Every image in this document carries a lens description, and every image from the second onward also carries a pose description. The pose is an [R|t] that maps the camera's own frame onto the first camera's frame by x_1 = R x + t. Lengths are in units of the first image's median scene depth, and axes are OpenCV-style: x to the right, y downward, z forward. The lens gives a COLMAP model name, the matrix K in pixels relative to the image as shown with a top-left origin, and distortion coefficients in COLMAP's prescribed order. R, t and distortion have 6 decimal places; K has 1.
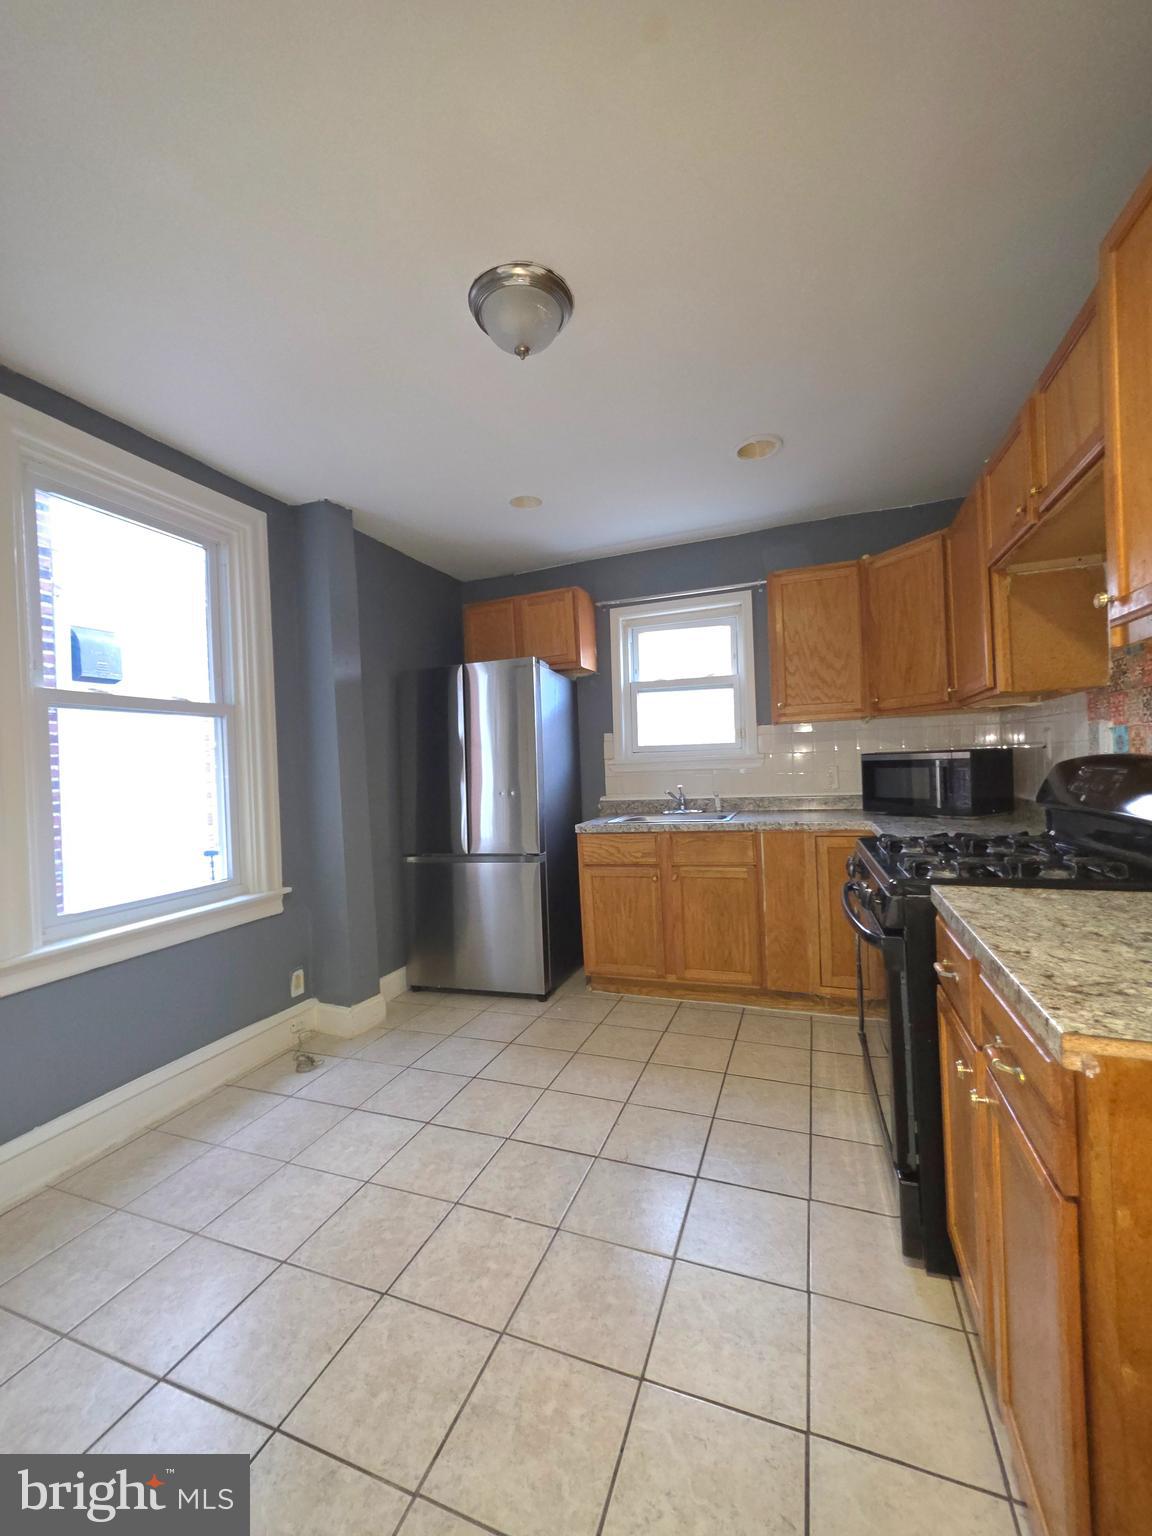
lens RADIAL K [[618.2, 0, 575.8], [0, 618.2, 761.9], [0, 0, 1]] dist [-0.002649, -0.000110]
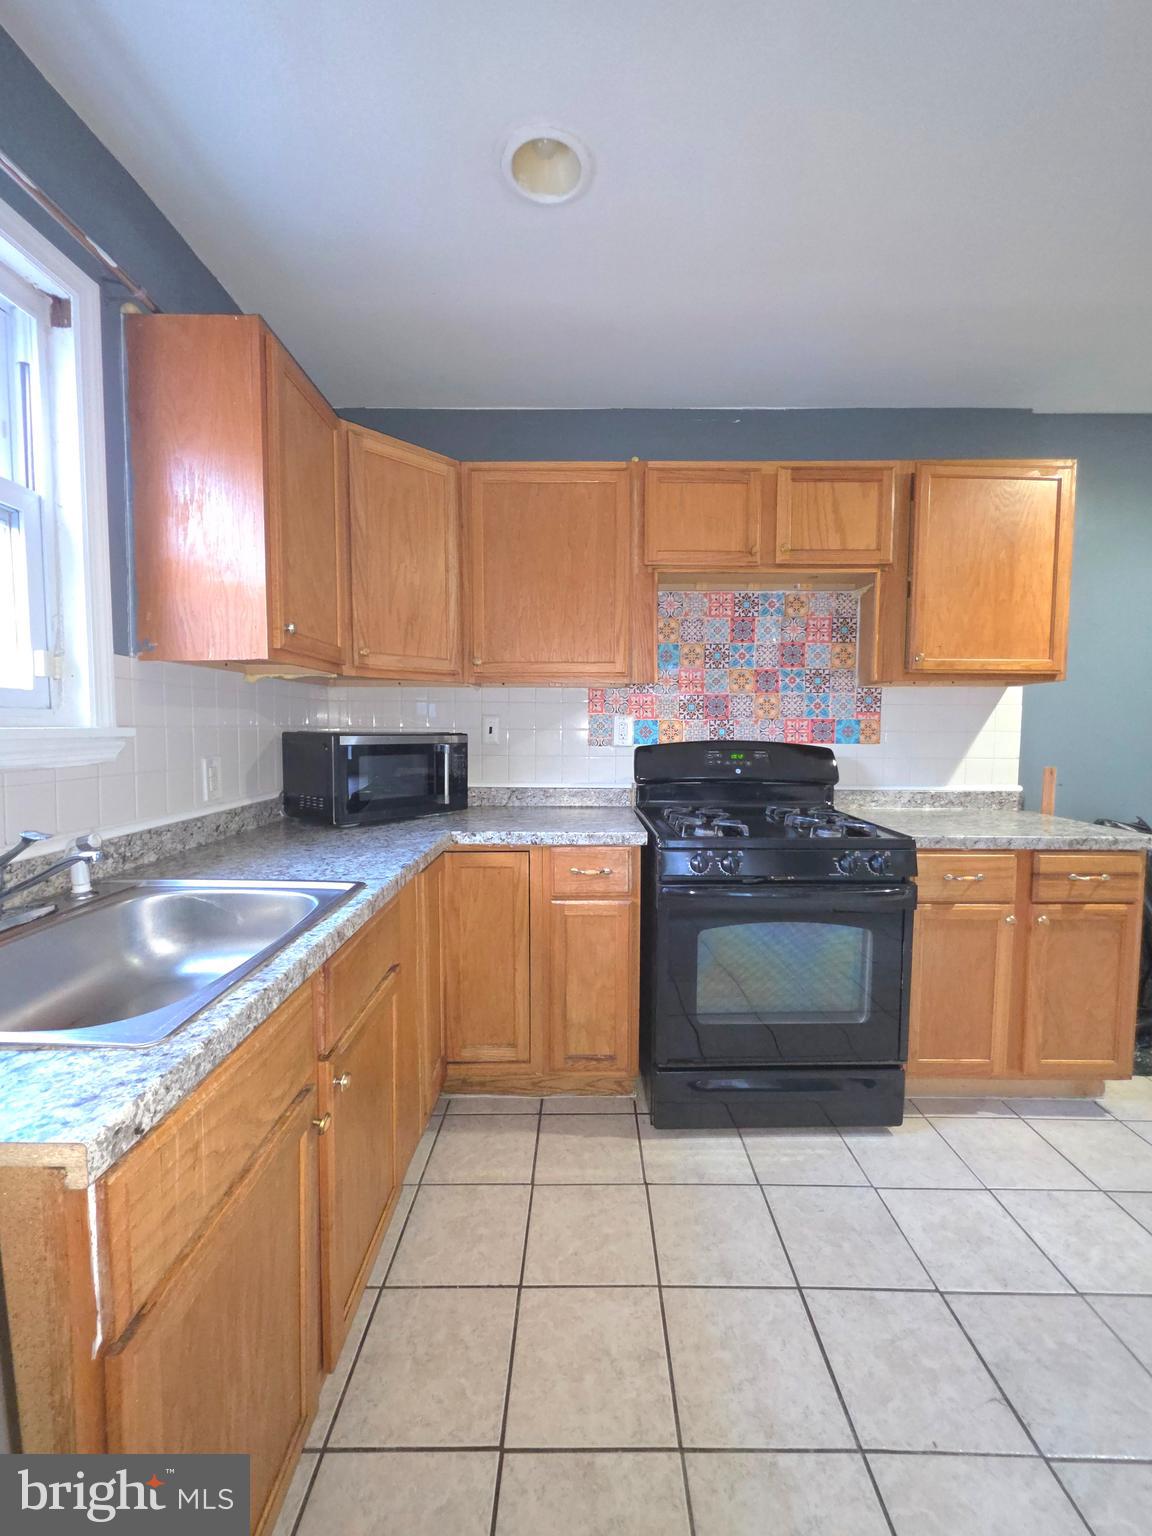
lens RADIAL K [[618.2, 0, 582.3], [0, 618.2, 772.0], [0, 0, 1]] dist [-0.002649, -0.000110]
pose [[-0.350882, -0.017739, 0.936252, -0.227313], [0.020502, 0.999435, 0.026619, 0.015663], [-0.936195, 0.028535, -0.350320, 1.115996]]
